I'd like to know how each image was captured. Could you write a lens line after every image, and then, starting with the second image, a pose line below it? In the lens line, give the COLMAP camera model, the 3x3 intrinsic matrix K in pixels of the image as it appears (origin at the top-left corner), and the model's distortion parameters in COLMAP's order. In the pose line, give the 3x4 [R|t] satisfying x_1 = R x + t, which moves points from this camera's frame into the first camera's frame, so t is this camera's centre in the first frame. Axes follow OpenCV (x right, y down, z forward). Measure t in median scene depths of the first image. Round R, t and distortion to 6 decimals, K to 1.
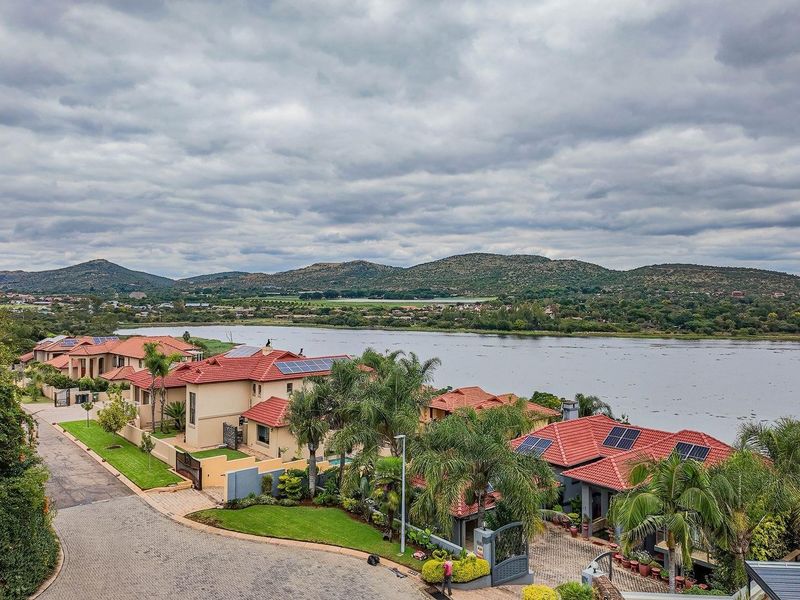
lens RADIAL K [[612.2, 0, 402.3], [0, 612.2, 286.2], [0, 0, 1]] dist [0.042962, -0.060554]
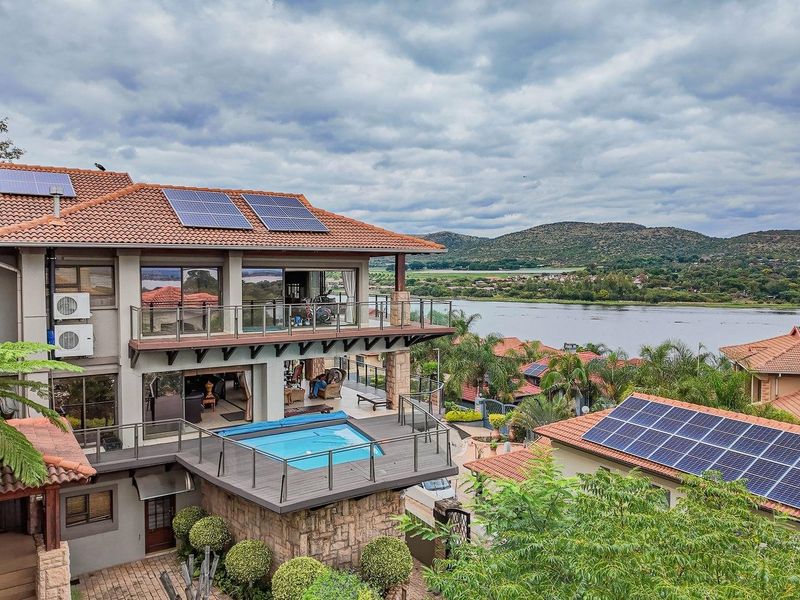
lens RADIAL K [[612.2, 0, 397.1], [0, 612.2, 297.7], [0, 0, 1]] dist [0.042962, -0.060554]
pose [[0.988824, -0.000114, -0.149085, 0.047638], [0.009949, 0.997821, 0.065226, -0.009301], [0.148752, -0.065980, 0.986671, -0.254011]]
